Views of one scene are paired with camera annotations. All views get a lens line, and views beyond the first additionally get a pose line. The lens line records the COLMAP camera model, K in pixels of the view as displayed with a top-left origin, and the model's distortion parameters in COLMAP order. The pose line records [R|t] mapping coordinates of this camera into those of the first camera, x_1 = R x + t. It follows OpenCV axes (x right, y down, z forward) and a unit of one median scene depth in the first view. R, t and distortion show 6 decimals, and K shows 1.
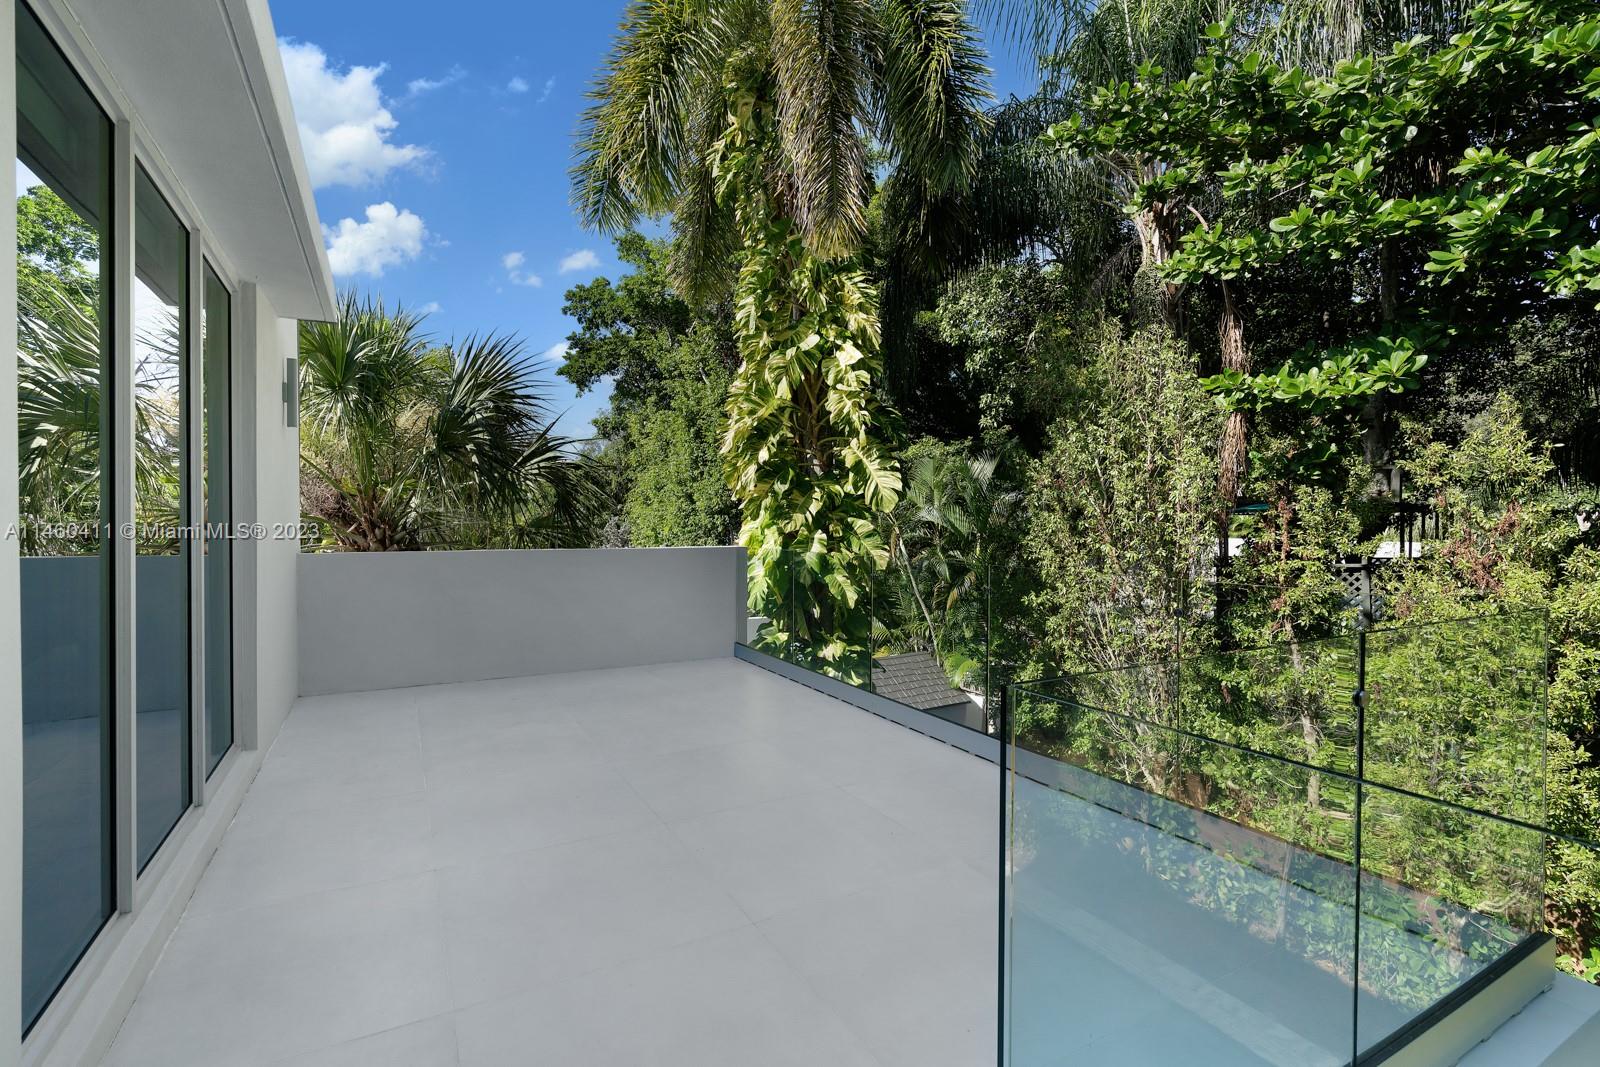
lens RADIAL K [[723.4, 0, 800.0], [0, 723.4, 521.4], [0, 0, 1]] dist [-0.002079, 0.002532]
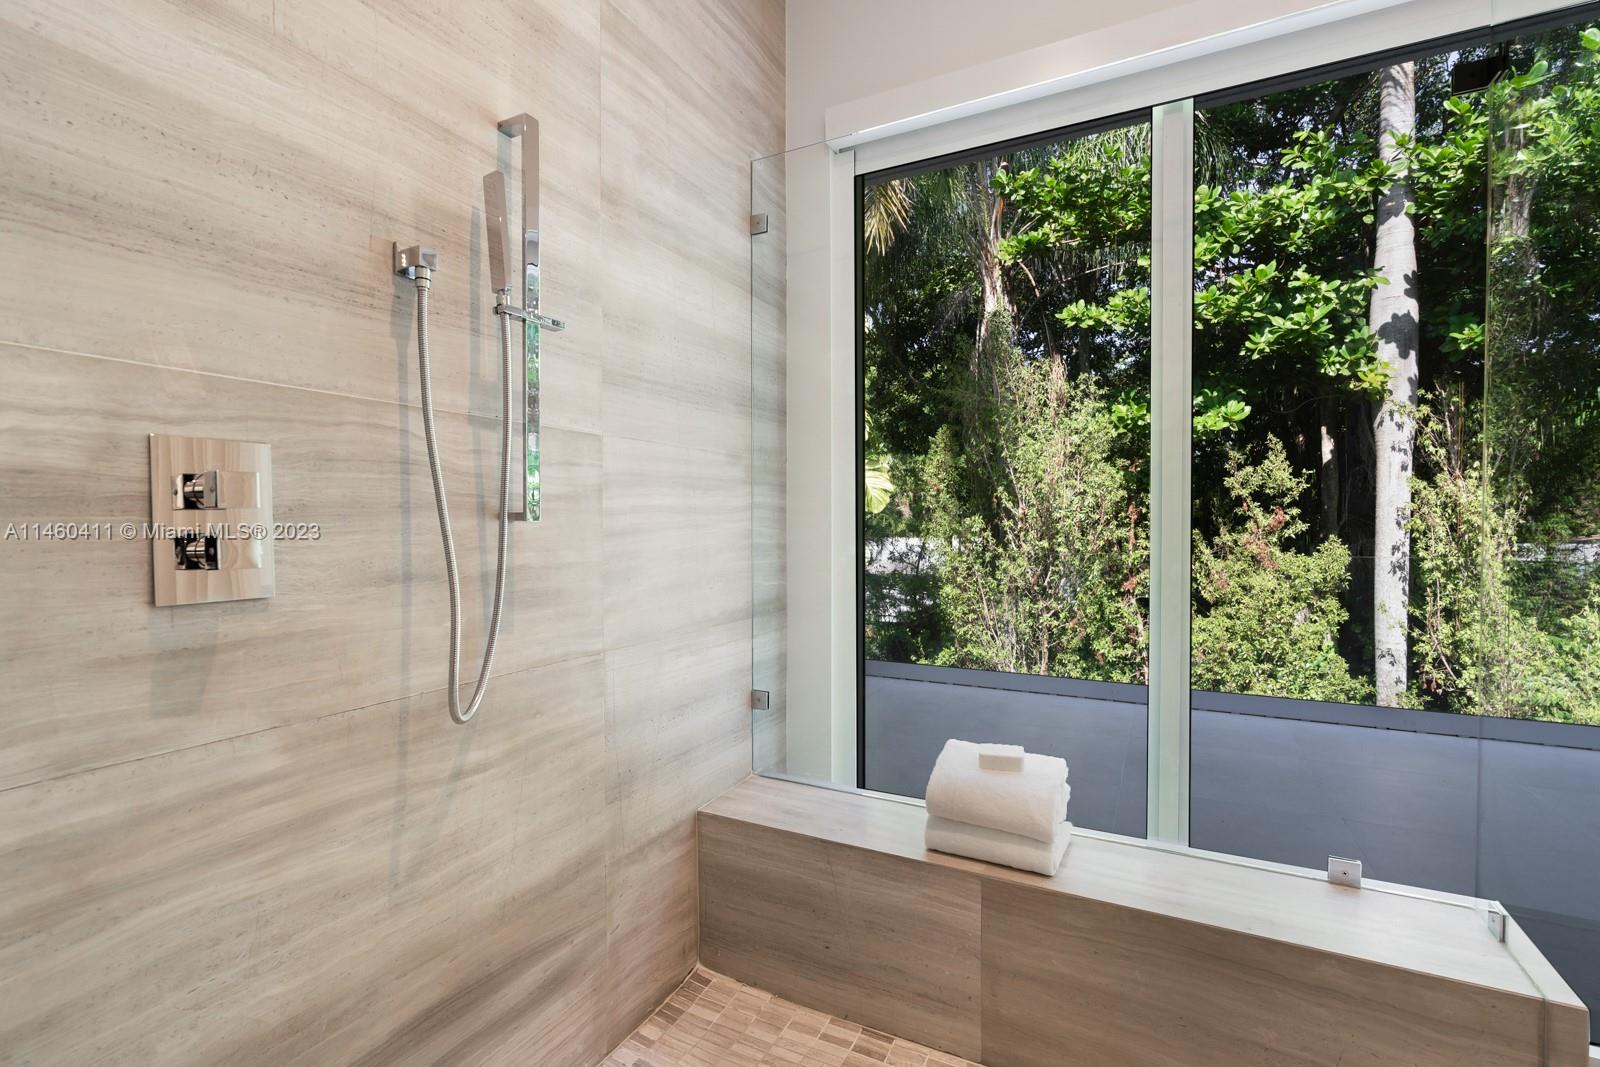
lens RADIAL K [[723.4, 0, 801.1], [0, 723.4, 538.6], [0, 0, 1]] dist [-0.002079, 0.002532]
pose [[0.828466, -0.013387, 0.559879, -0.524086], [0.005382, 0.999858, 0.015944, 0.006626], [-0.560013, -0.010196, 0.828421, 0.223548]]
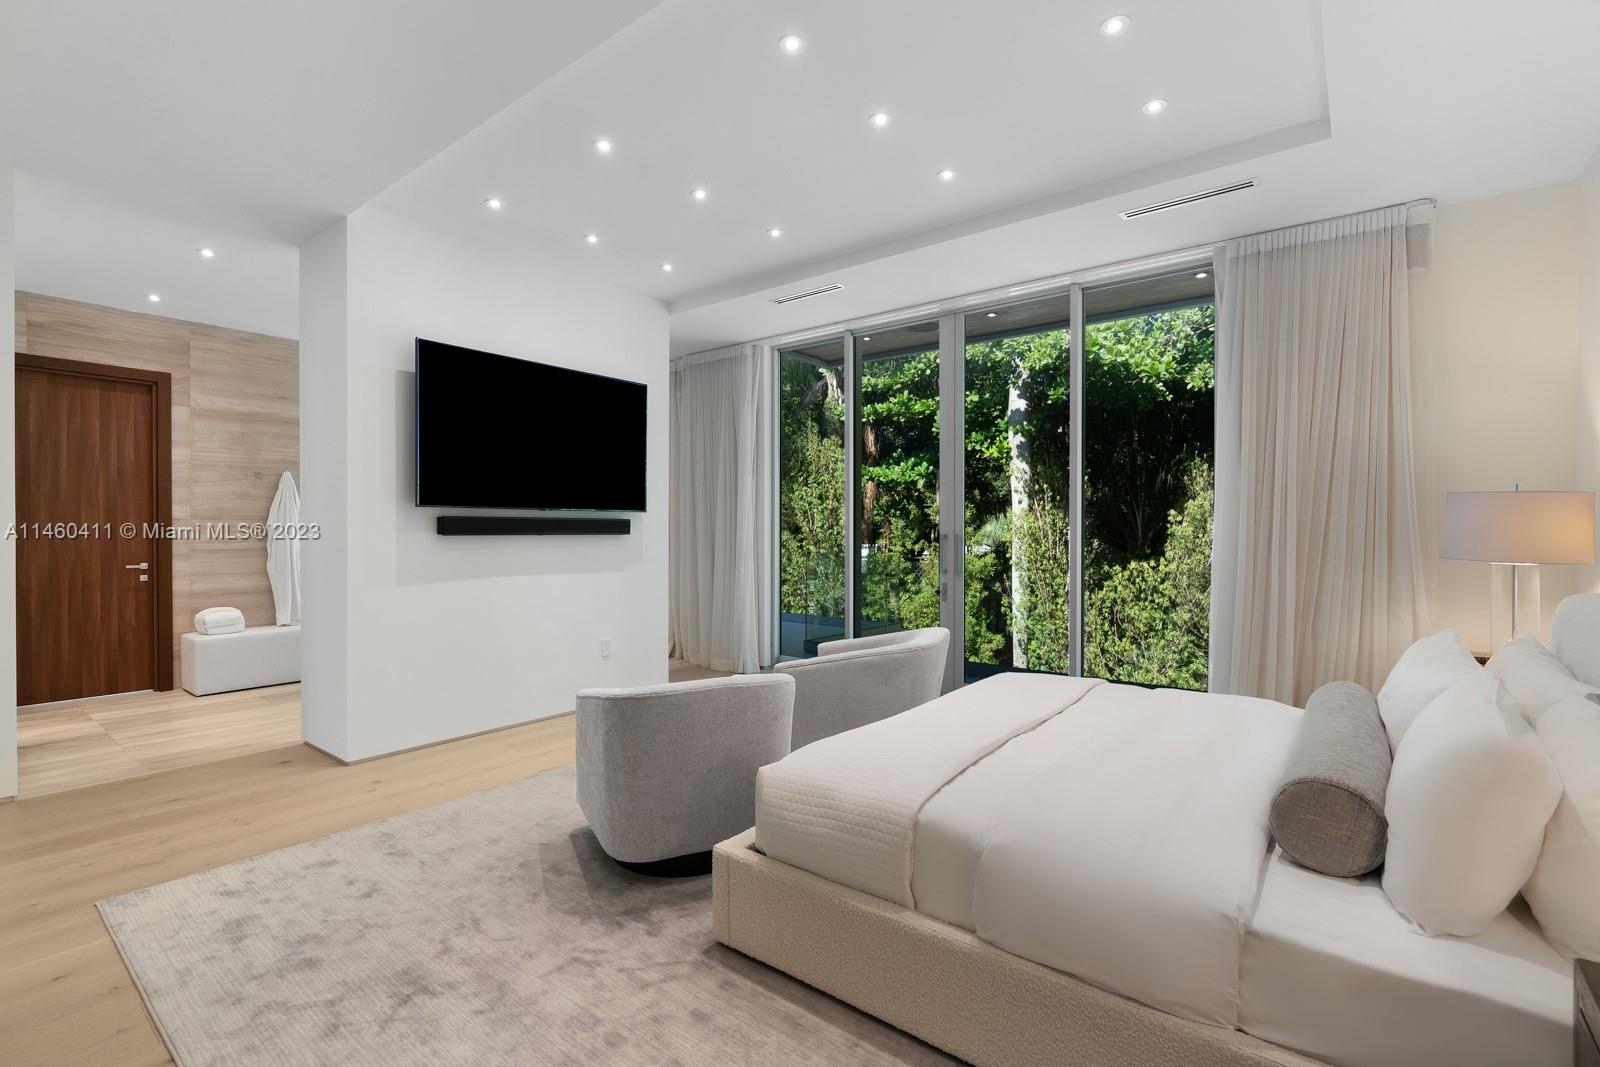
lens RADIAL K [[723.4, 0, 791.2], [0, 723.4, 542.5], [0, 0, 1]] dist [-0.002079, 0.002532]
pose [[0.928192, -0.006219, 0.372050, -0.357322], [0.001366, 0.999911, 0.013304, -0.005012], [-0.372100, -0.011841, 0.928117, -0.802809]]
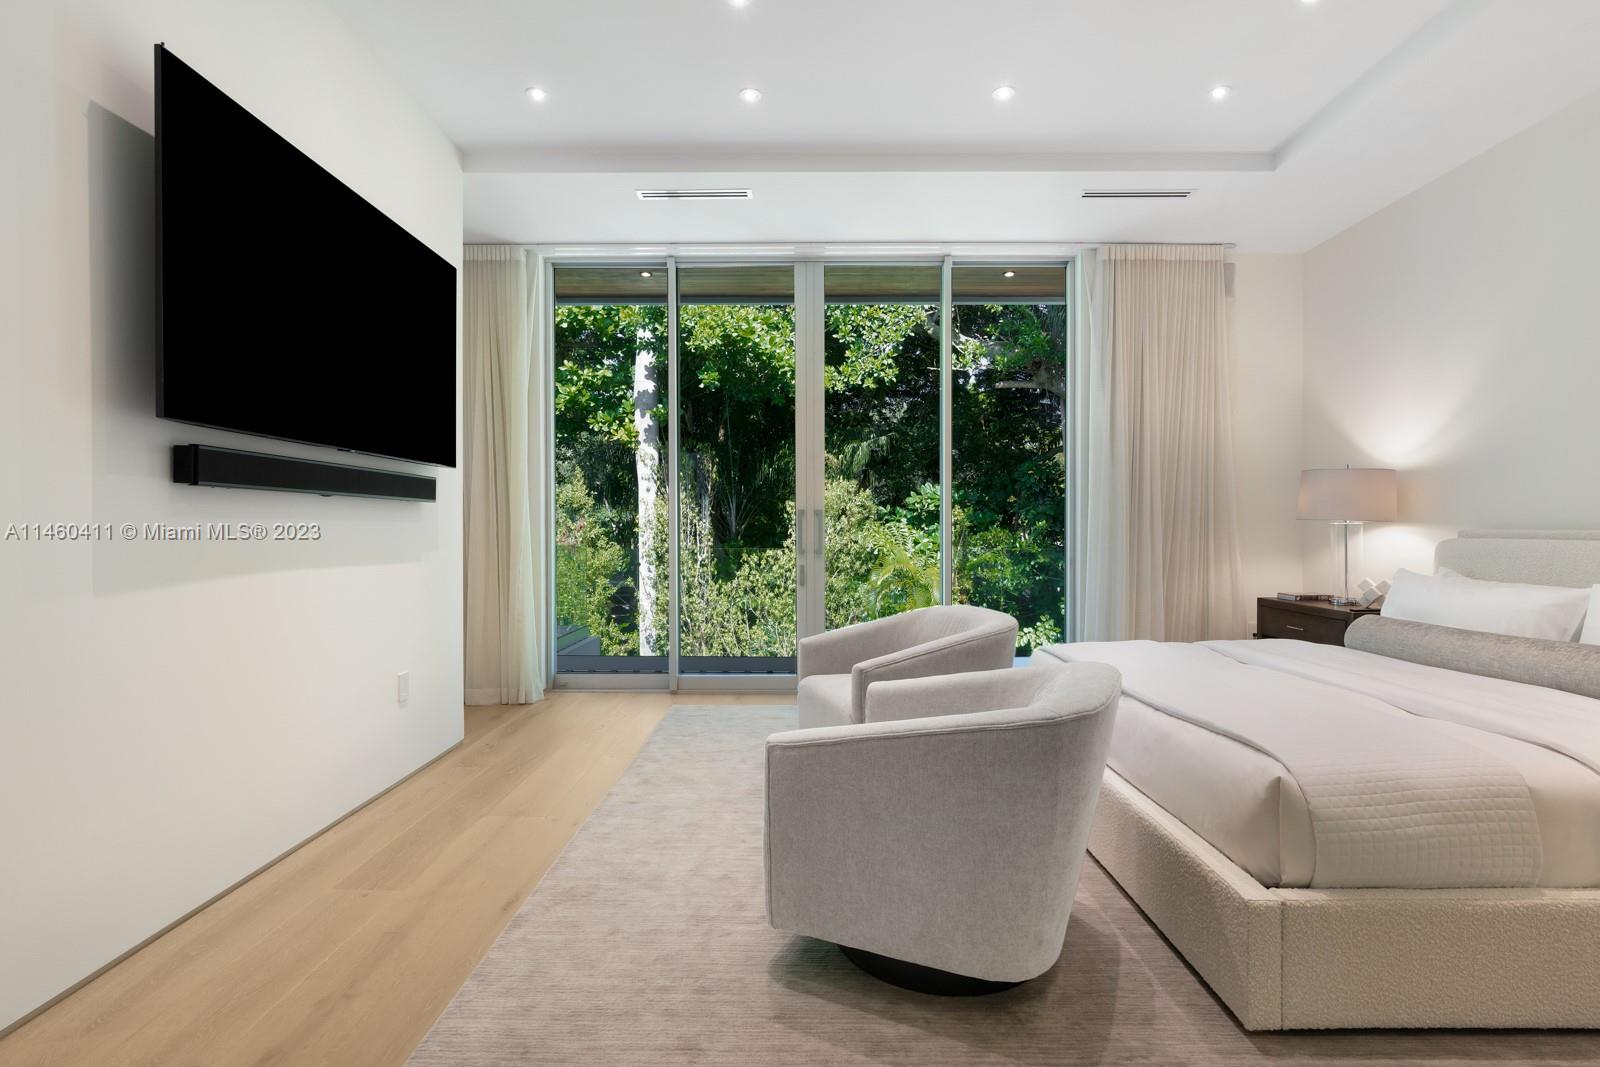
lens RADIAL K [[759.2, 0, 800.2], [0, 759.2, 538.3], [0, 0, 1]] dist [-0.005673, 0.002075]
pose [[0.495956, -0.012803, 0.868253, -0.515933], [0.006189, 0.999918, 0.011209, 0.013062], [-0.868326, -0.000186, 0.495994, -0.539697]]
